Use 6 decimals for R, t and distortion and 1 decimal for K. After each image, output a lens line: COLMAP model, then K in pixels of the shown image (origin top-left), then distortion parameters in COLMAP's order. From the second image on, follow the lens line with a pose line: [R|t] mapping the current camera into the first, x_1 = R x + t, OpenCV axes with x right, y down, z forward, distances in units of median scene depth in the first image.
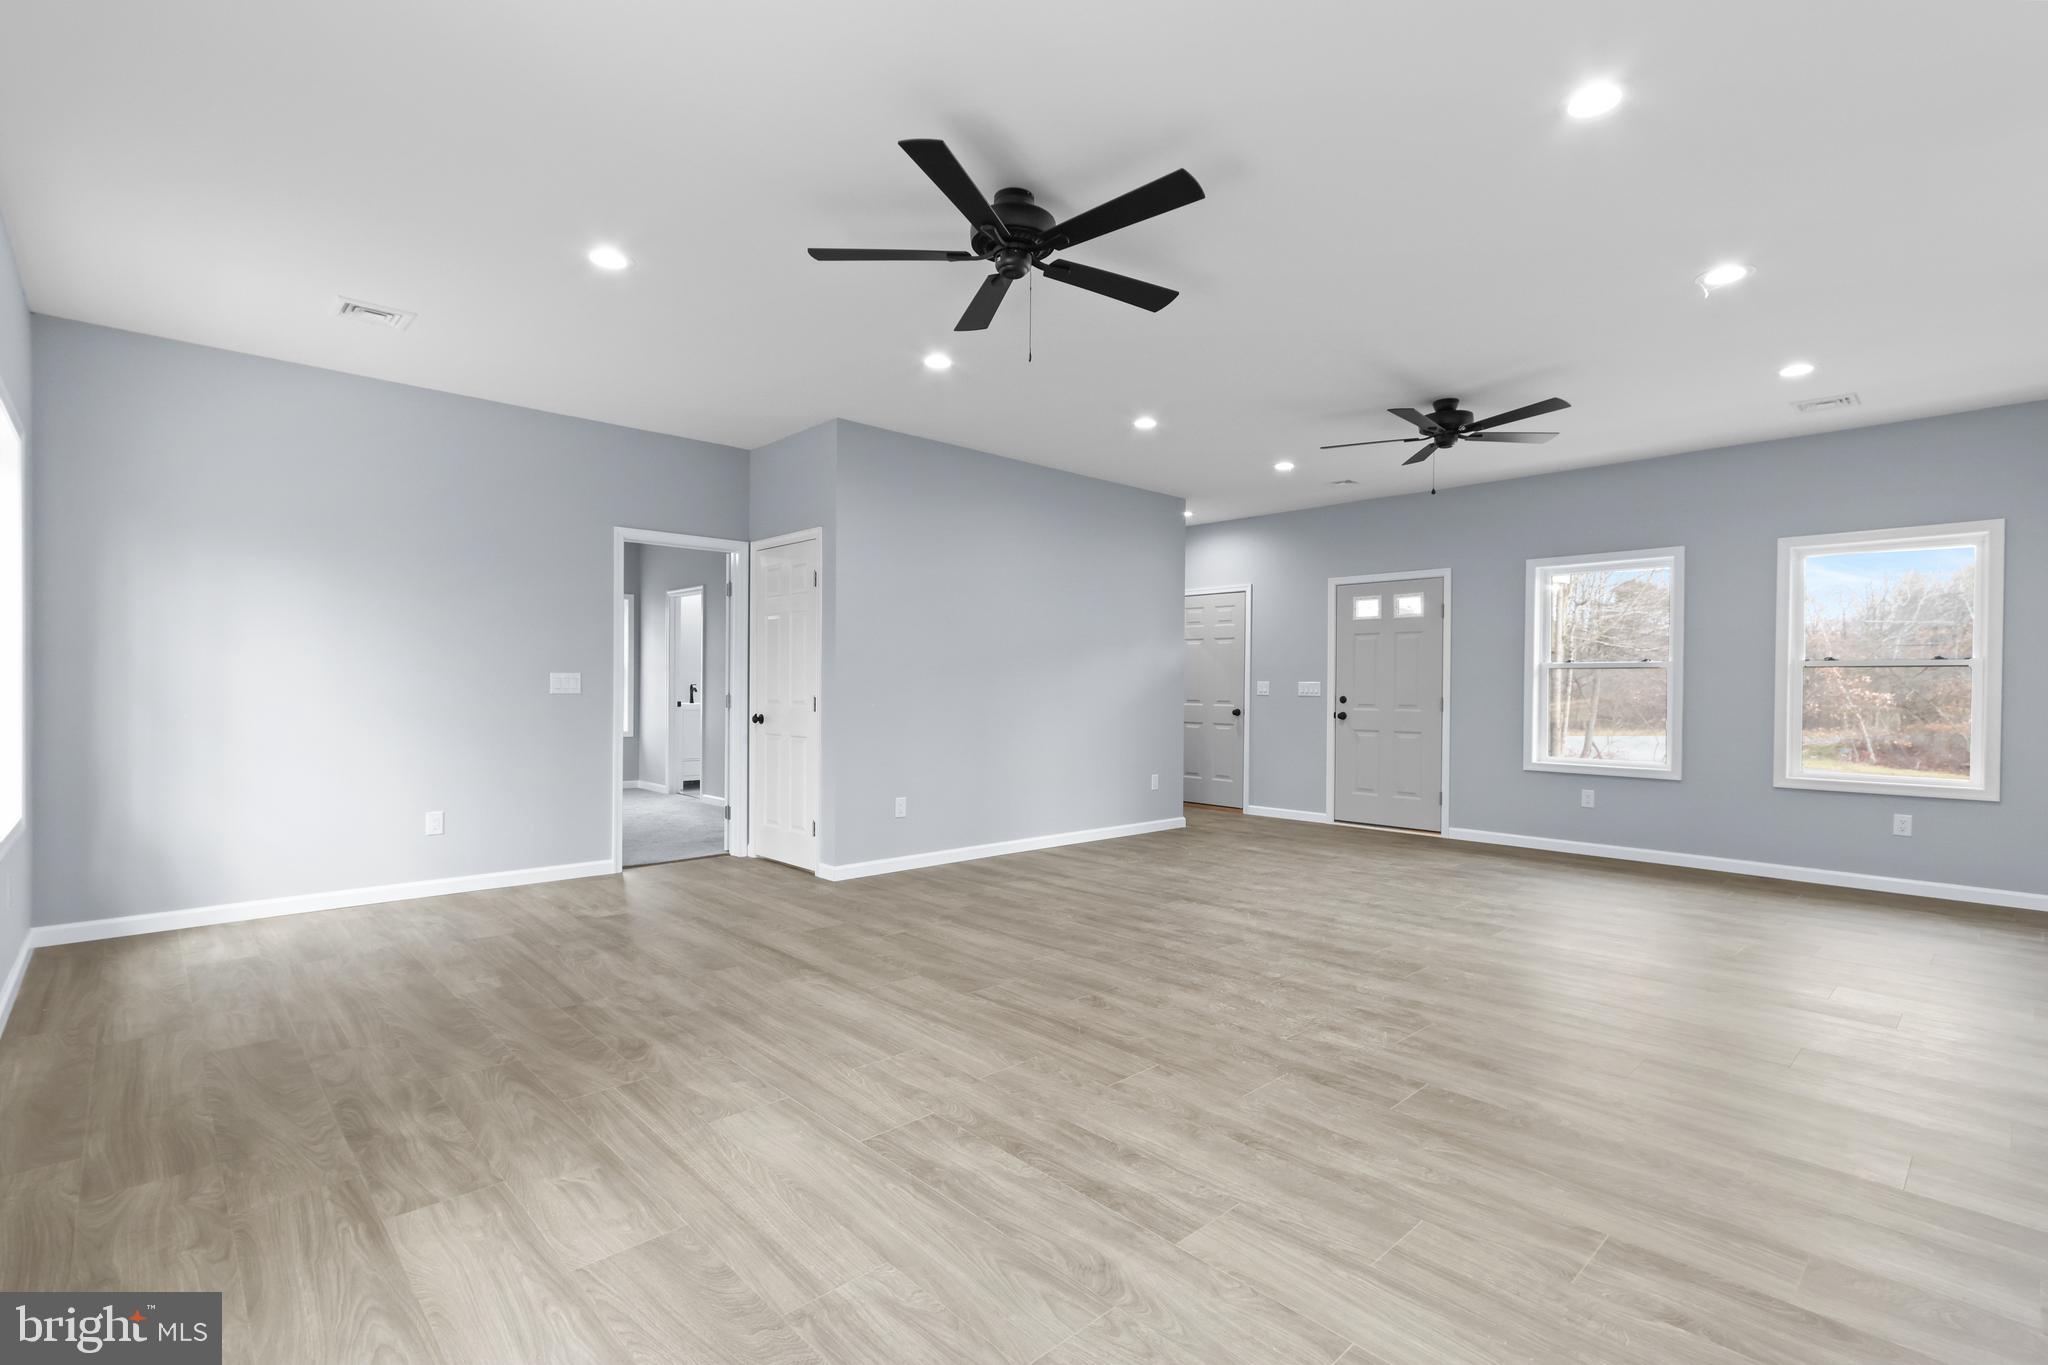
lens RADIAL K [[946.9, 0, 1011.2], [0, 946.9, 681.2], [0, 0, 1]] dist [-0.006885, 0.004887]
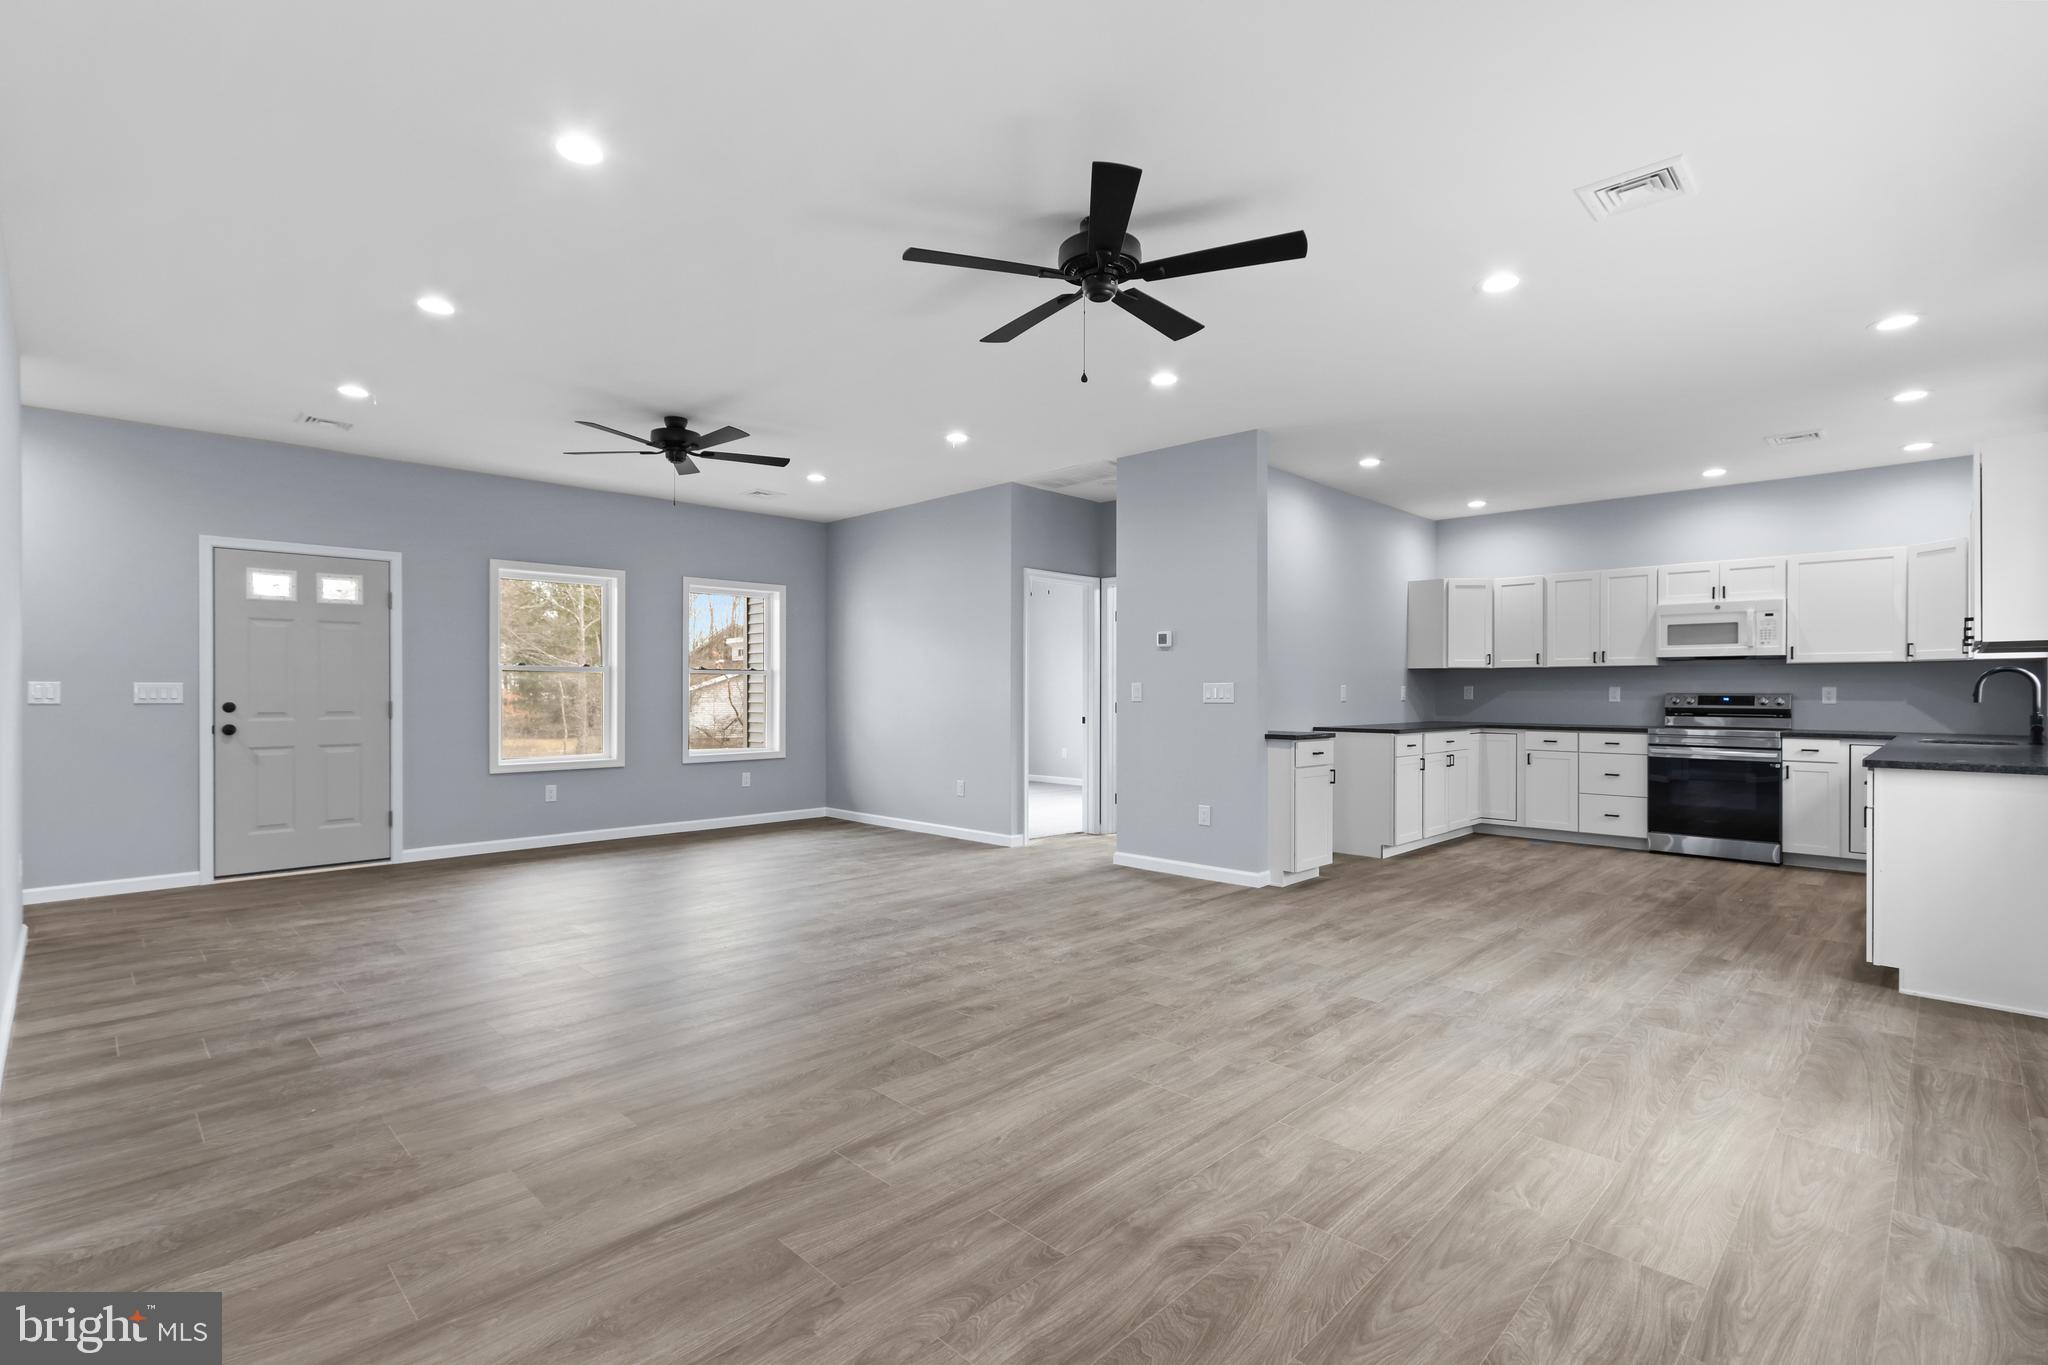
lens RADIAL K [[946.9, 0, 1012.9], [0, 946.9, 691.3], [0, 0, 1]] dist [-0.006885, 0.004887]
pose [[-0.034762, -0.009170, 0.999354, -0.986641], [-0.004990, 0.999947, 0.009001, -0.006236], [-0.999383, -0.004674, -0.034806, 1.086498]]
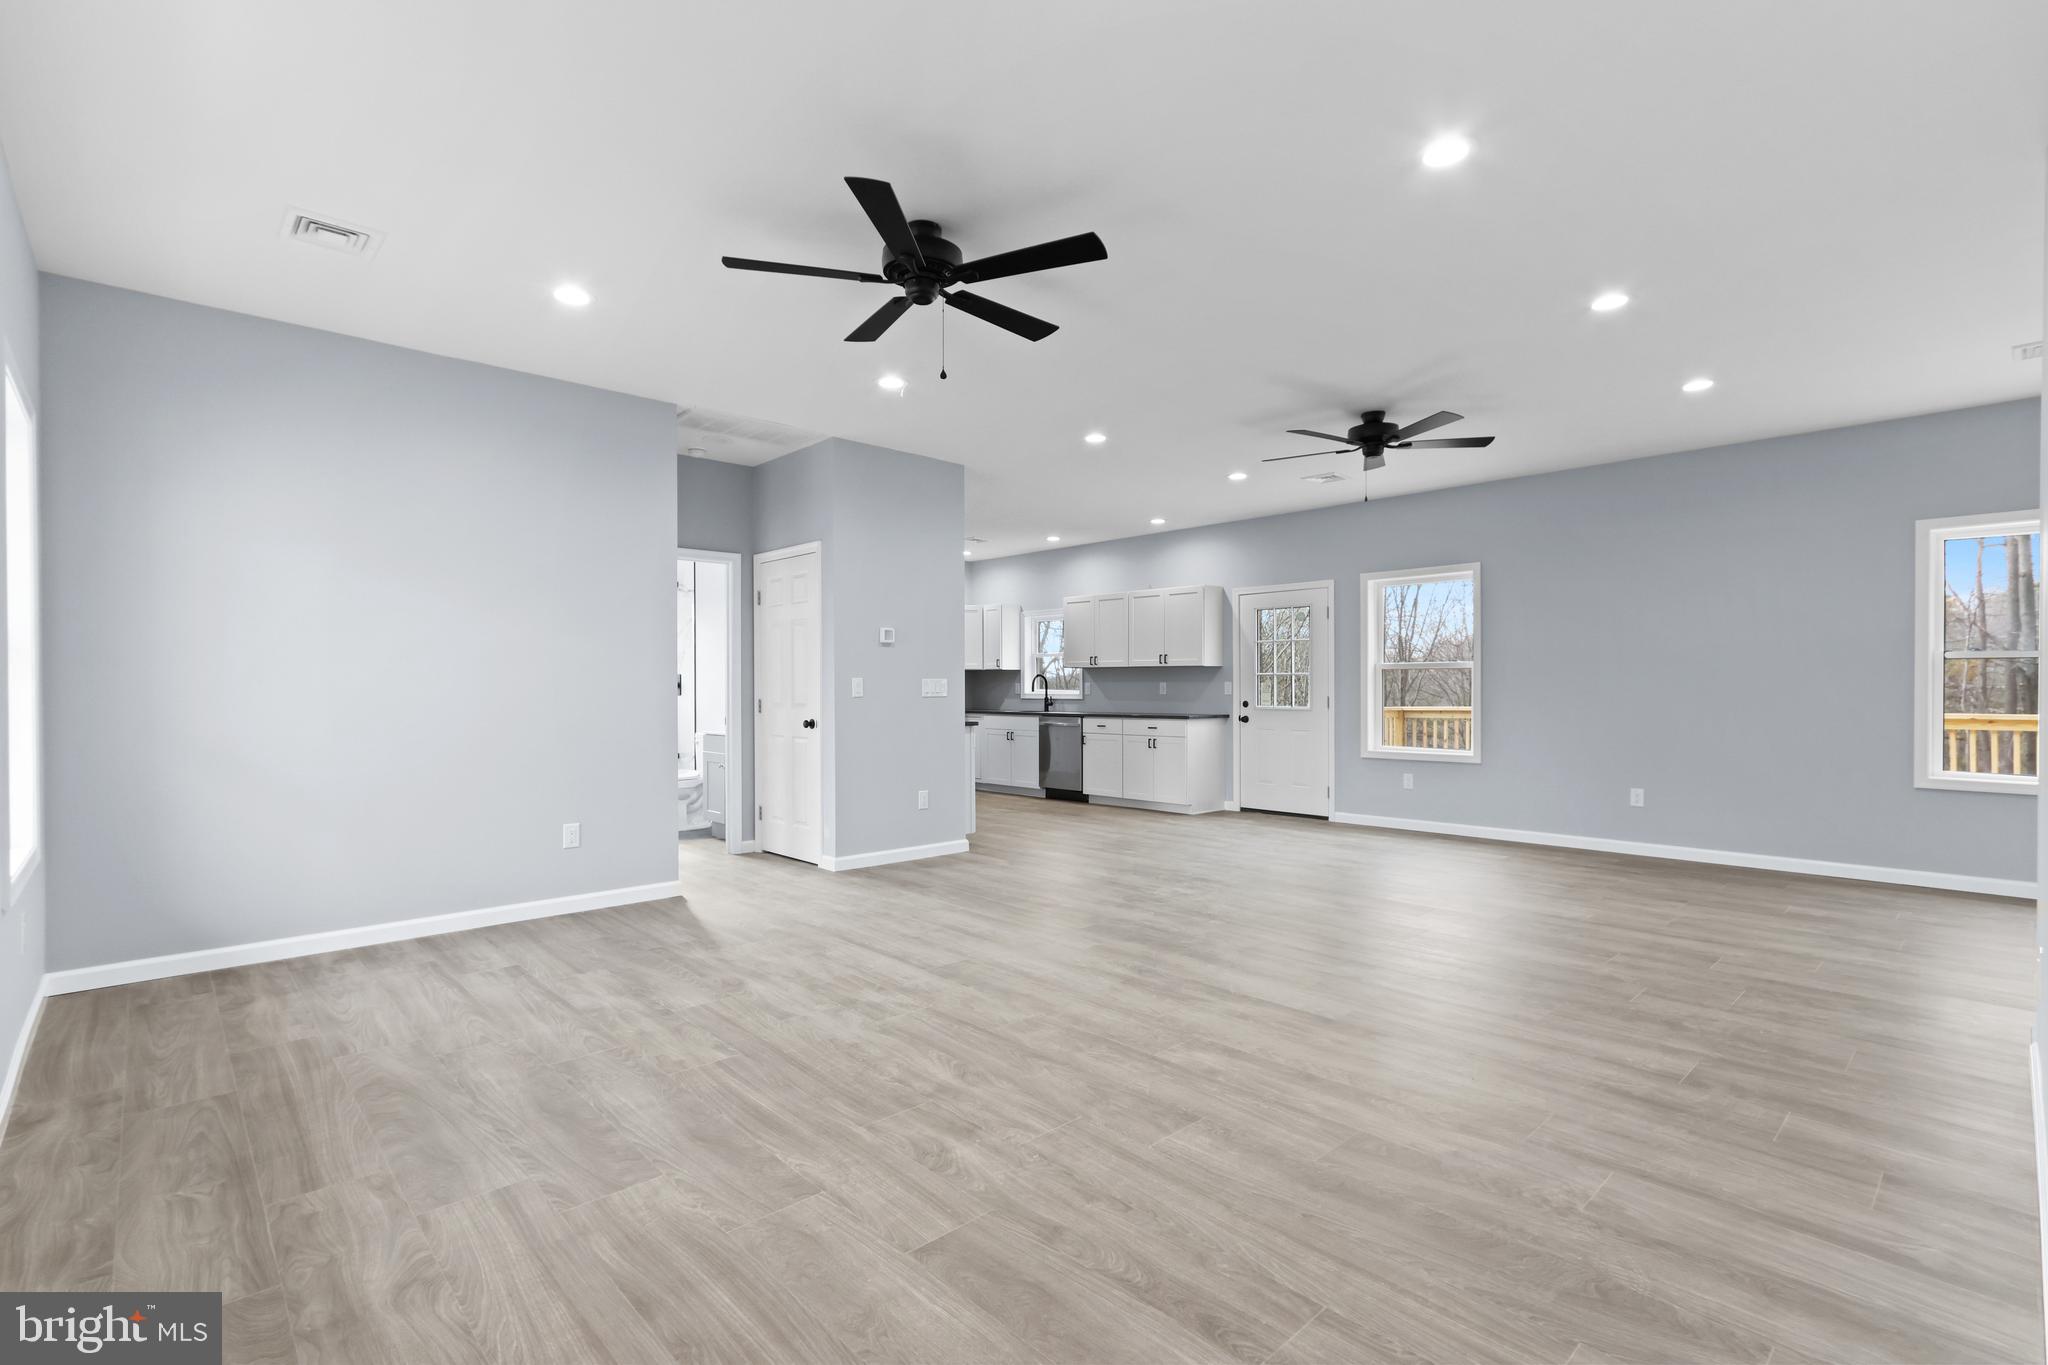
lens RADIAL K [[946.9, 0, 1007.8], [0, 946.9, 692.5], [0, 0, 1]] dist [-0.006885, 0.004887]
pose [[-0.999970, -0.007233, -0.002668, 0.658764], [-0.007238, 0.999972, 0.001994, 0.015821], [0.002653, 0.002013, -0.999994, 2.663464]]
